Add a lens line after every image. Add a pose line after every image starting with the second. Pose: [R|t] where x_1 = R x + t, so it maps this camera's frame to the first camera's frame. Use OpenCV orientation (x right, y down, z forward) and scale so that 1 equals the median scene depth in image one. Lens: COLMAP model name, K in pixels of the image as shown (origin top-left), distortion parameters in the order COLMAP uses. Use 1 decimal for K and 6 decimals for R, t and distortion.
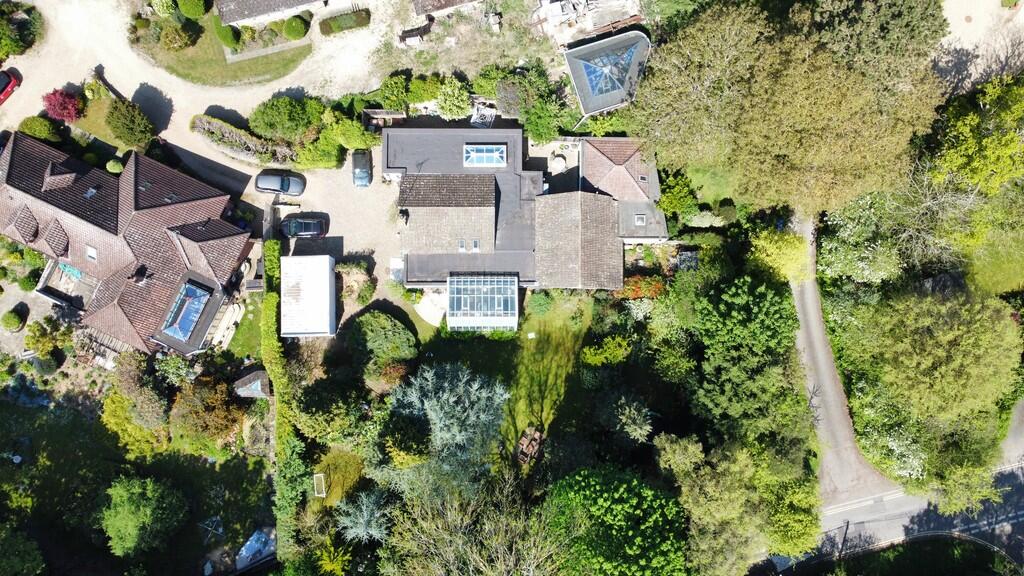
lens RADIAL K [[775.3, 0, 507.8], [0, 775.3, 285.2], [0, 0, 1]] dist [0.001918, -0.006317]
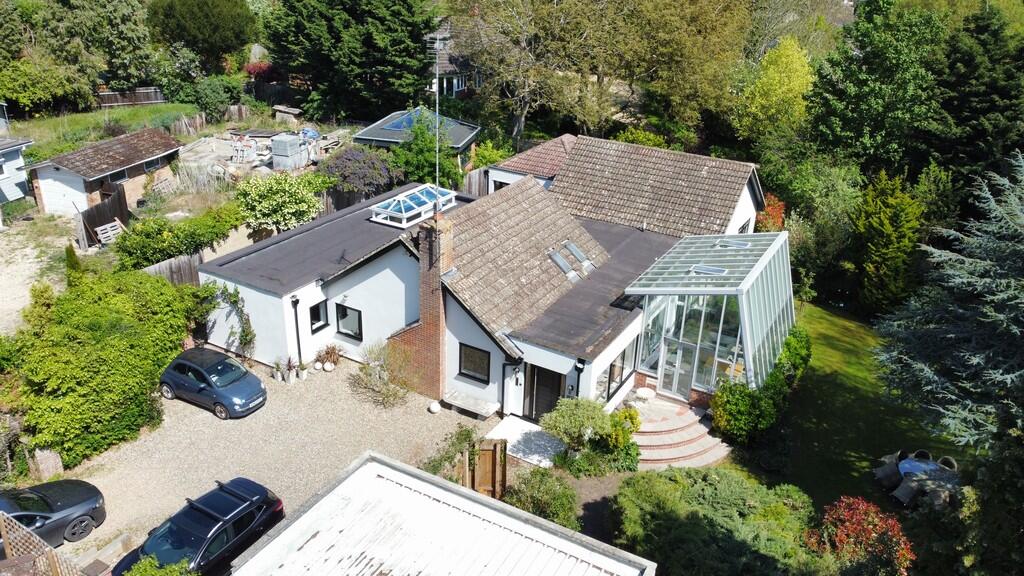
lens RADIAL K [[775.3, 0, 511.1], [0, 775.3, 287.6], [0, 0, 1]] dist [0.001918, -0.006317]
pose [[0.503061, -0.373370, 0.779439, -0.385264], [0.859835, 0.307272, -0.407760, 0.091790], [-0.087254, 0.875317, 0.475613, 0.809504]]
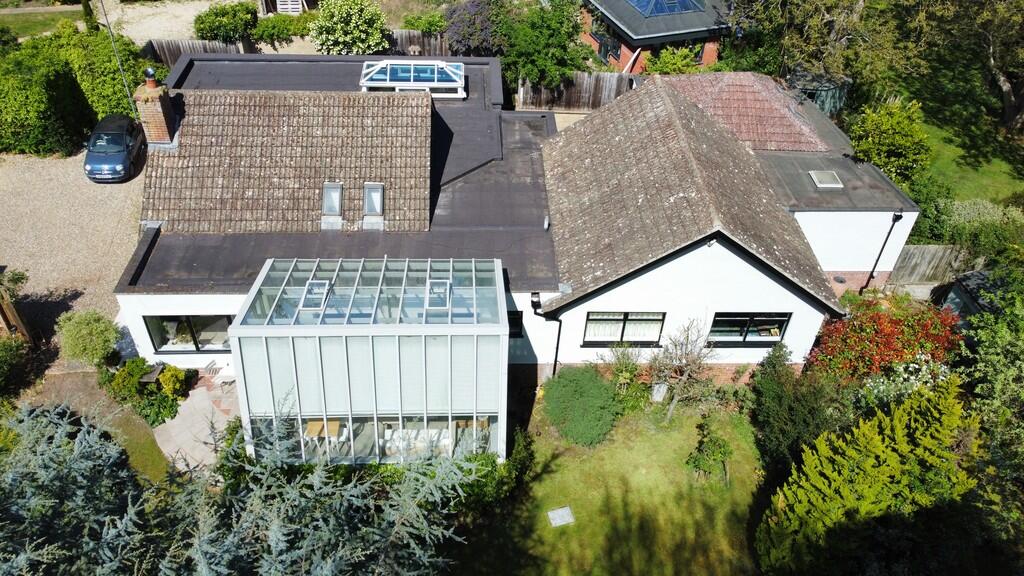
lens RADIAL K [[775.3, 0, 514.3], [0, 775.3, 288.4], [0, 0, 1]] dist [0.001918, -0.006317]
pose [[0.998817, -0.030805, 0.037626, 0.005702], [0.048328, 0.714530, -0.697933, 0.207895], [-0.005385, 0.698926, 0.715174, 0.775100]]
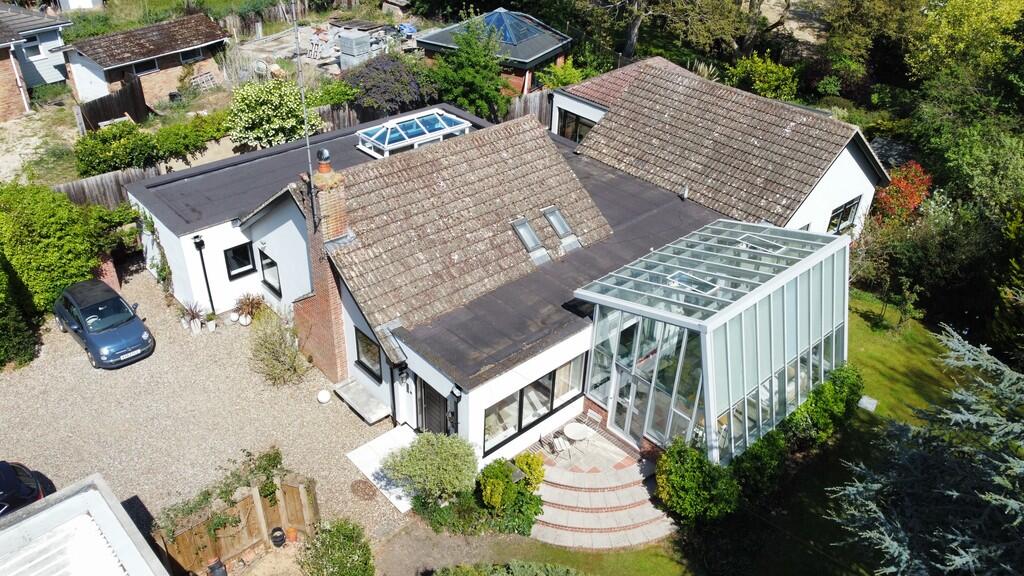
lens RADIAL K [[775.3, 0, 511.9], [0, 775.3, 285.7], [0, 0, 1]] dist [0.001918, -0.006317]
pose [[0.737717, -0.370365, 0.564449, -0.244121], [0.672256, 0.479791, -0.563801, 0.126963], [-0.062006, 0.795381, 0.602930, 0.815011]]
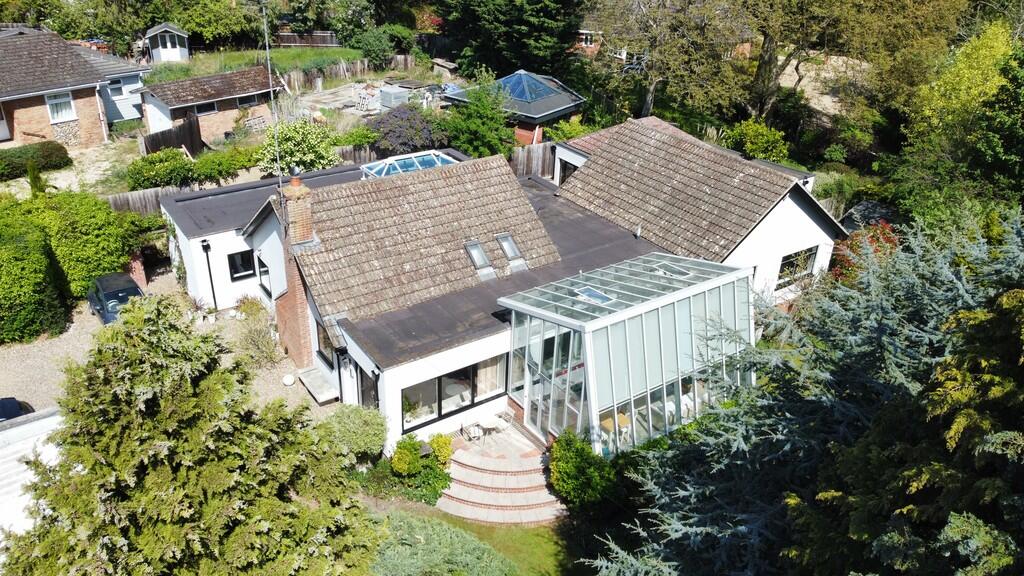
lens RADIAL K [[775.3, 0, 512.0], [0, 775.3, 287.1], [0, 0, 1]] dist [0.001918, -0.006317]
pose [[0.817961, -0.272236, 0.506782, -0.227872], [0.572698, 0.468632, -0.672608, 0.200467], [-0.054386, 0.840400, 0.539231, 0.805997]]
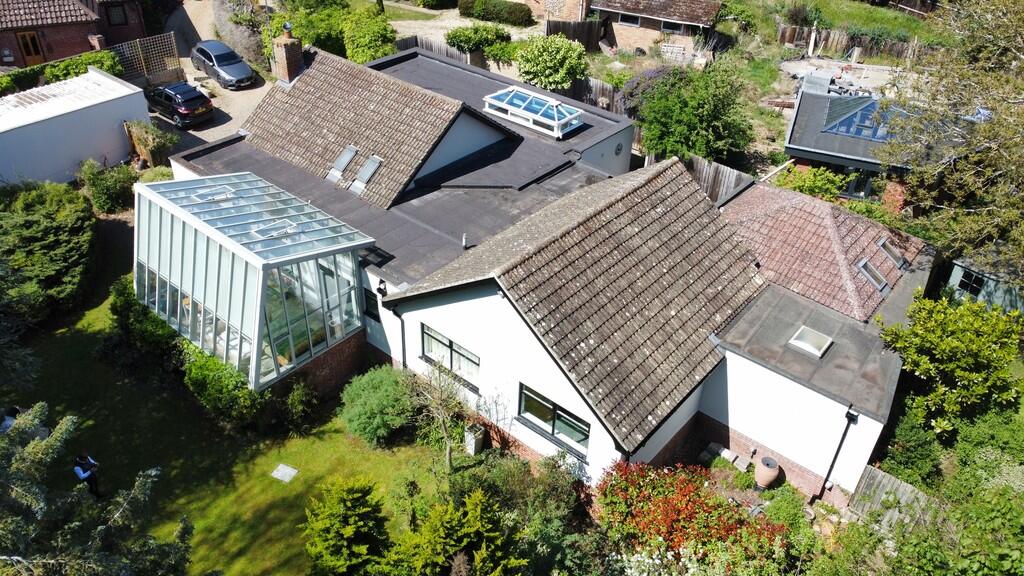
lens RADIAL K [[775.3, 0, 511.8], [0, 775.3, 289.5], [0, 0, 1]] dist [0.001918, -0.006317]
pose [[0.766733, 0.365536, -0.527735, 0.233171], [-0.640285, 0.494896, -0.587463, 0.153467], [0.046435, 0.788328, 0.613500, 0.802952]]
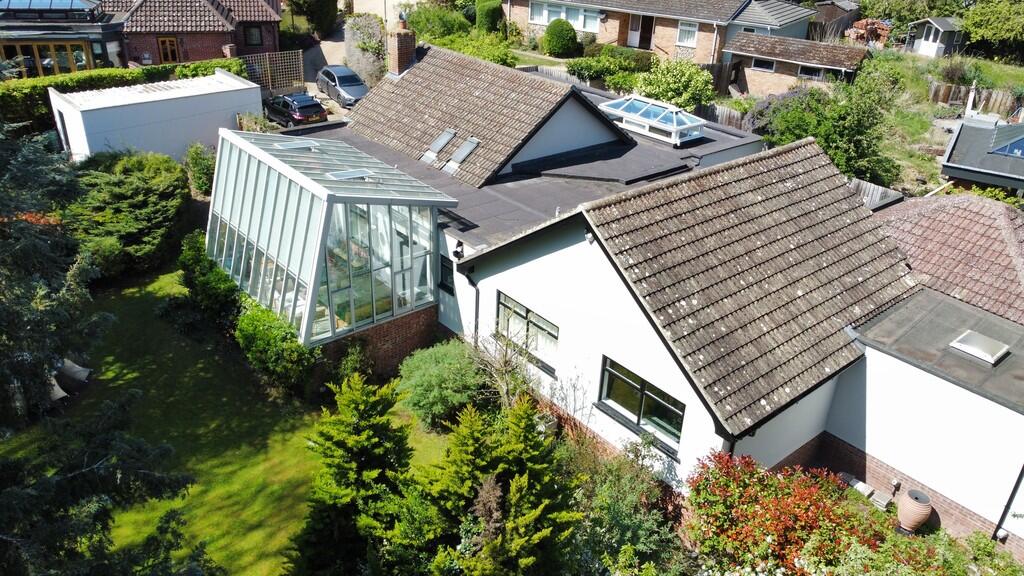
lens RADIAL K [[775.3, 0, 512.4], [0, 775.3, 289.7], [0, 0, 1]] dist [0.001918, -0.006317]
pose [[0.644694, 0.344619, -0.682354, 0.234147], [-0.763012, 0.344646, -0.546839, 0.144707], [0.046719, 0.873188, 0.485140, 0.871130]]
